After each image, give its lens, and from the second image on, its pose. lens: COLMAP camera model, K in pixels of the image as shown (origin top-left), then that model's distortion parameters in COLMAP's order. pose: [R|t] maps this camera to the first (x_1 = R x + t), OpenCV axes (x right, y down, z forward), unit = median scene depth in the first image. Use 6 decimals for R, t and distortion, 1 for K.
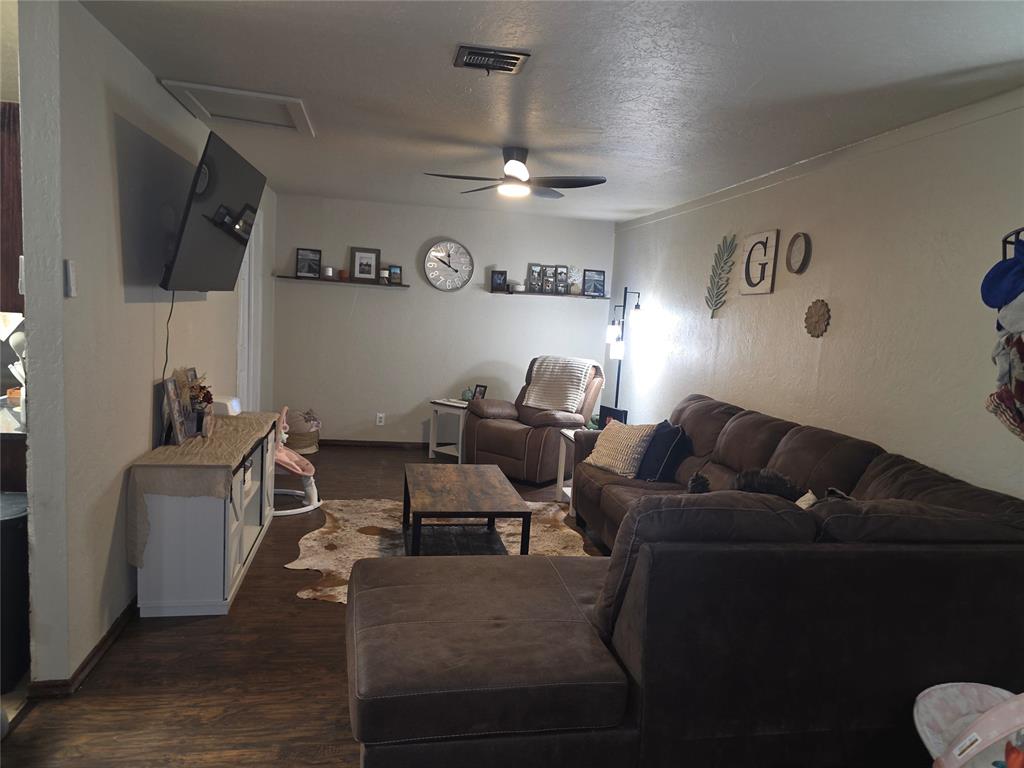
lens RADIAL K [[689.9, 0, 509.8], [0, 689.9, 386.1], [0, 0, 1]] dist [0.004318, 0.009622]
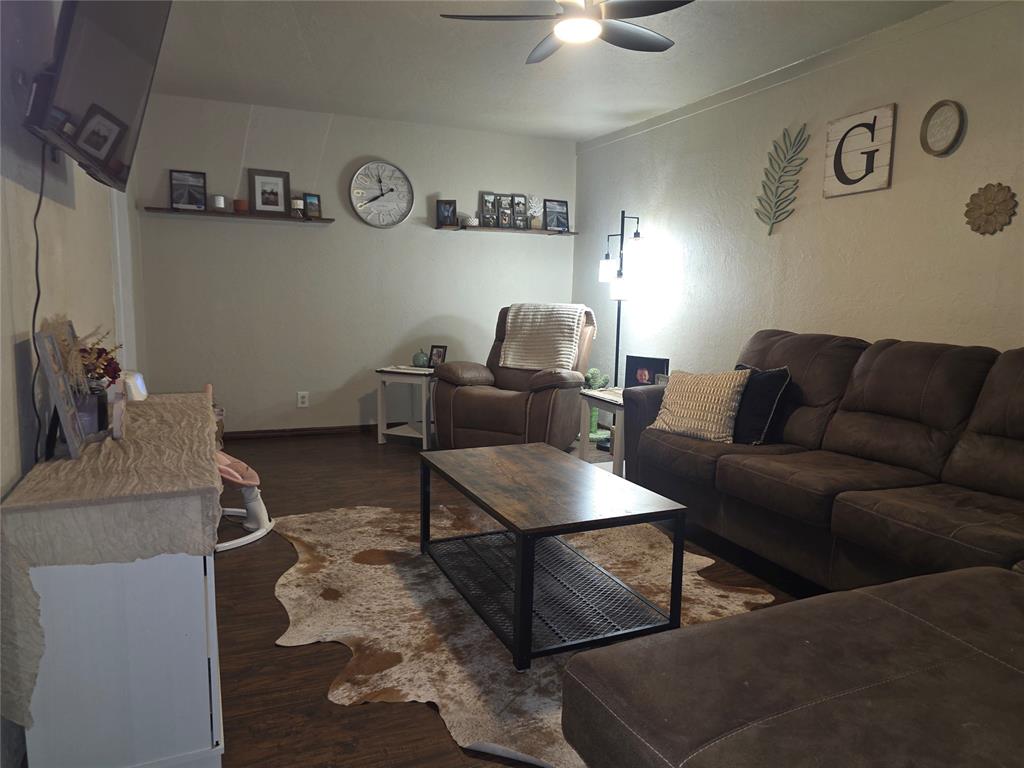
lens RADIAL K [[689.9, 0, 513.6], [0, 689.9, 381.9], [0, 0, 1]] dist [0.004318, 0.009622]
pose [[0.971023, -0.073192, 0.227500, -0.155780], [0.066031, 0.997057, 0.038944, 0.016804], [-0.229681, -0.022794, 0.972999, 0.239455]]
